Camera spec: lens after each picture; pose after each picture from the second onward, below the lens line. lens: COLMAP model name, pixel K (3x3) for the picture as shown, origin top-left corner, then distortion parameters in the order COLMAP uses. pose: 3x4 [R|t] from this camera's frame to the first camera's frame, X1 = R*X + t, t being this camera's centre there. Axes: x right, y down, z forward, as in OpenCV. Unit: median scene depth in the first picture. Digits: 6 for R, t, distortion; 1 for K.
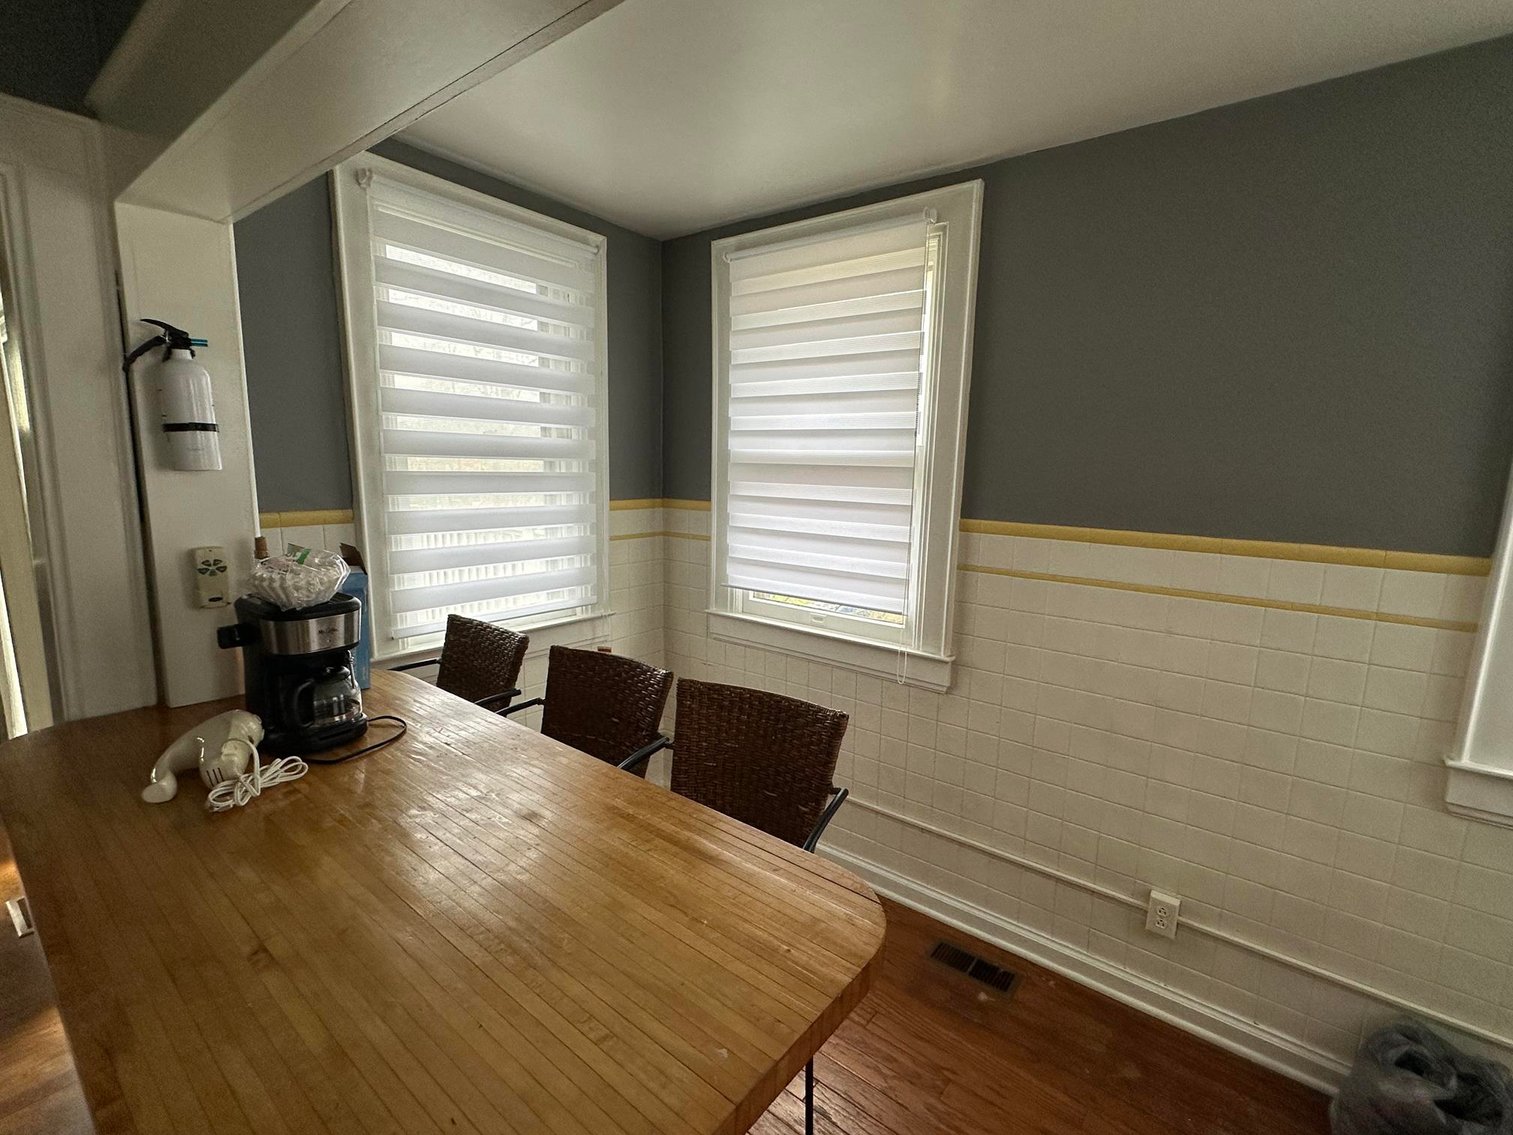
lens RADIAL K [[695.1, 0, 755.5], [0, 695.1, 568.9], [0, 0, 1]] dist [0.000791, 0.000072]
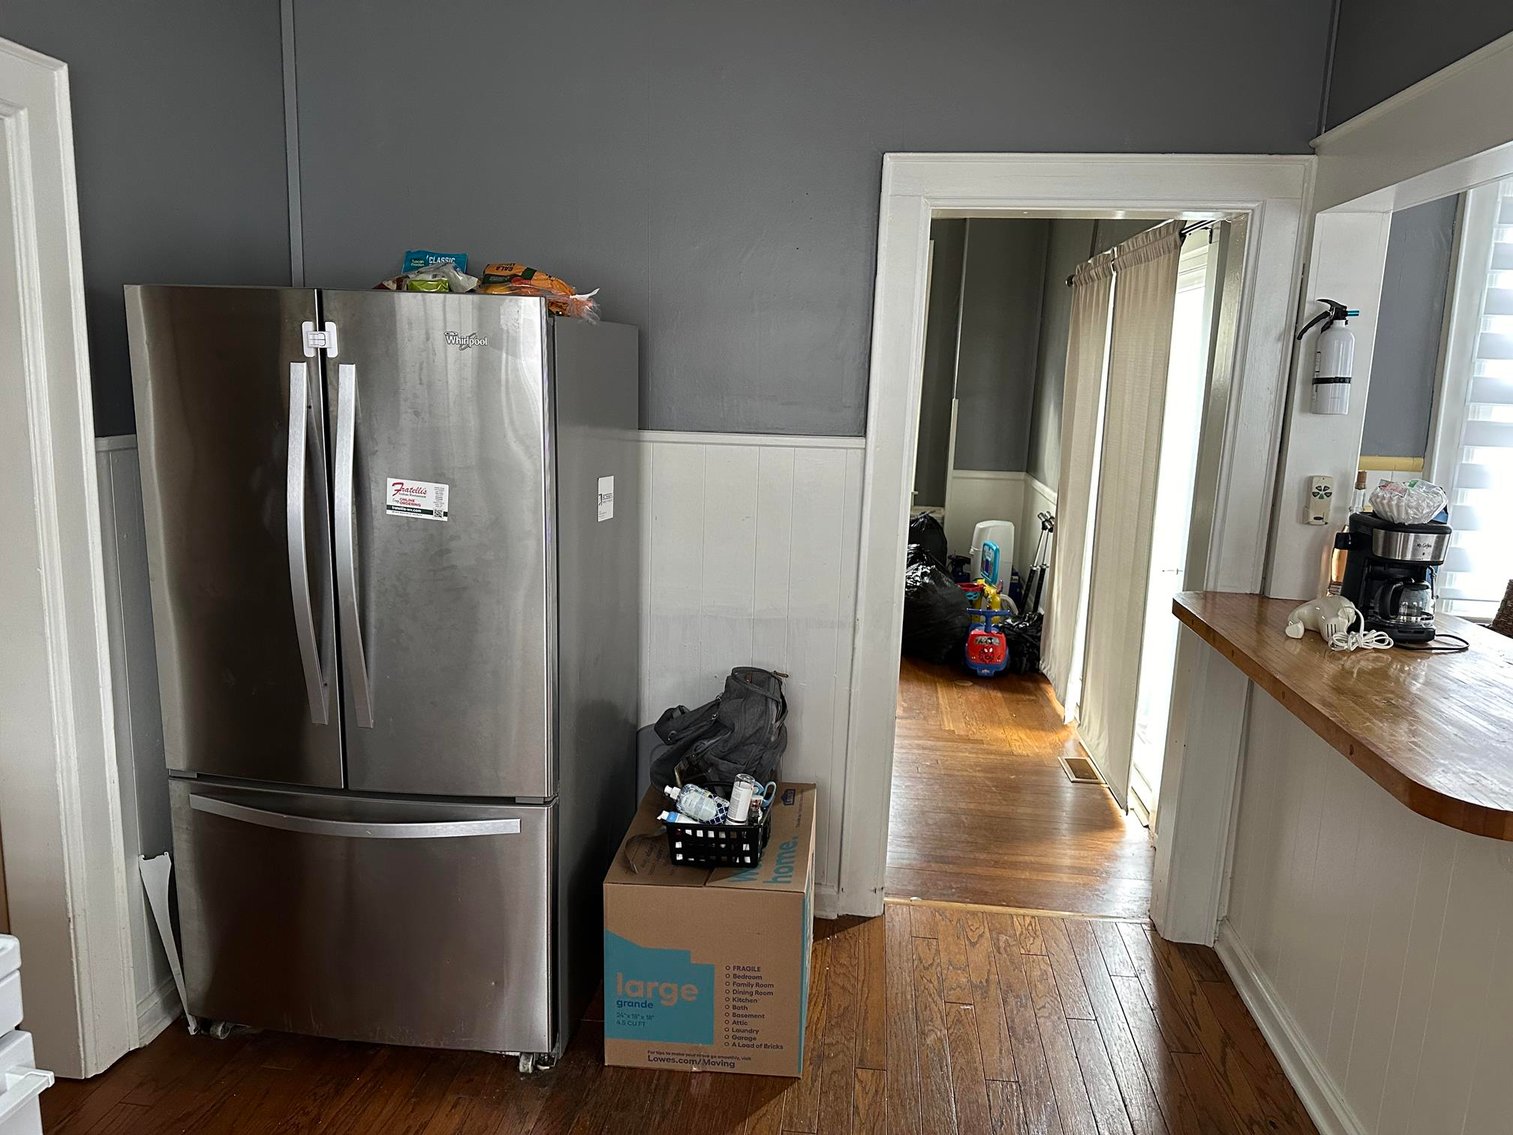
lens RADIAL K [[1071.3, 0, 757.4], [0, 1071.3, 569.6], [0, 0, 1]] dist [-0.002202, -0.000820]
pose [[0.530826, 0.147019, -0.834631, 0.321727], [-0.151201, 0.985466, 0.077425, 0.147937], [0.833884, 0.085097, 0.545341, -0.933868]]
